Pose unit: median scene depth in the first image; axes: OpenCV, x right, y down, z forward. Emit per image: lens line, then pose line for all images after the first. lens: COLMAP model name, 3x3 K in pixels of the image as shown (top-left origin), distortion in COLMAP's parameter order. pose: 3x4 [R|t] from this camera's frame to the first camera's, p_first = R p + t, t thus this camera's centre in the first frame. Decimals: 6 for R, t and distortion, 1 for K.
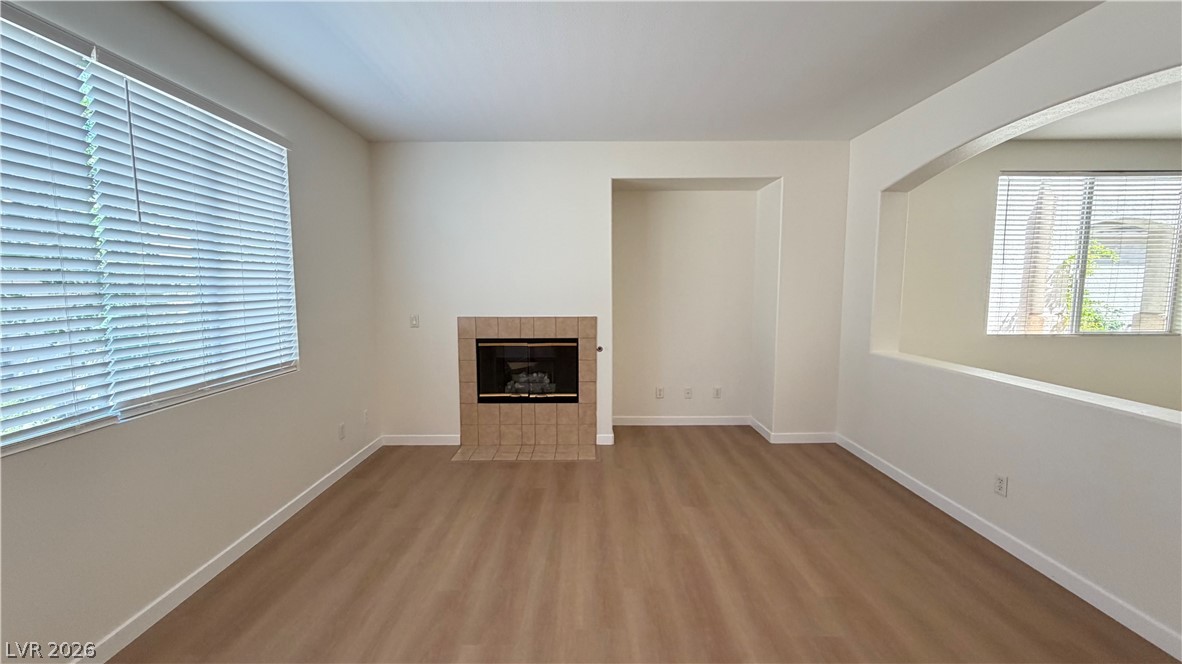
lens RADIAL K [[468.9, 0, 588.6], [0, 468.9, 336.8], [0, 0, 1]] dist [-0.035147, -0.000064]
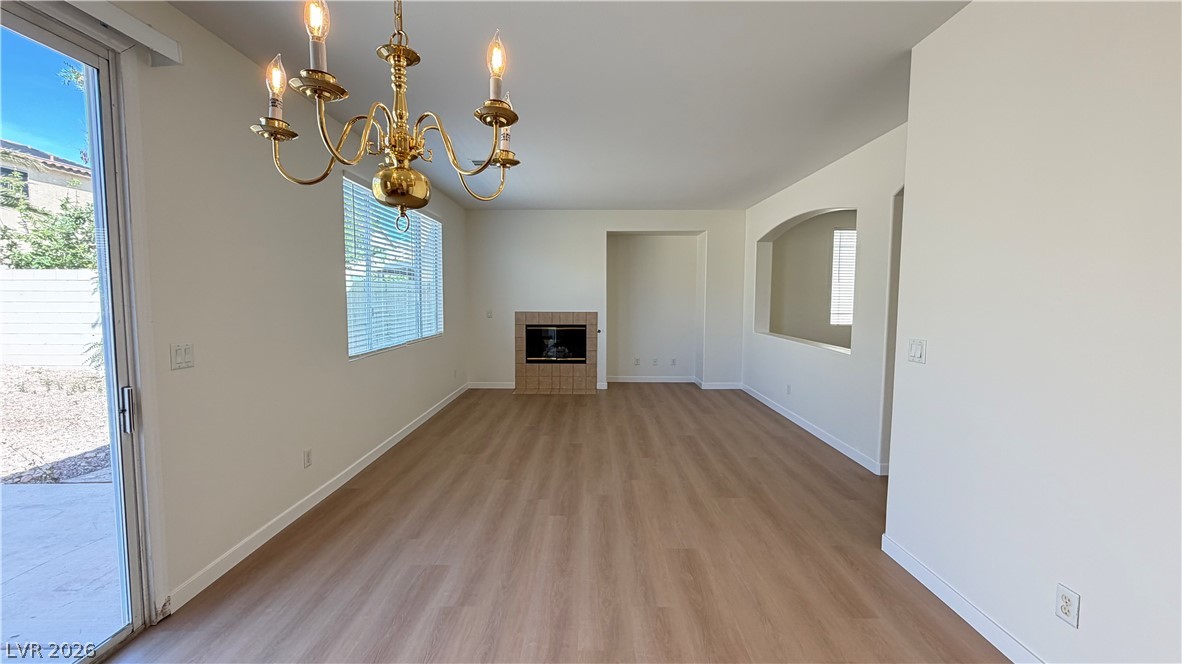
lens RADIAL K [[471.6, 0, 587.8], [0, 471.6, 333.2], [0, 0, 1]] dist [0.000495, -0.000184]
pose [[0.999910, 0.007203, -0.011318, 0.002507], [-0.007468, 0.999695, -0.023560, 0.073185], [0.011145, 0.023642, 0.999658, -0.693401]]
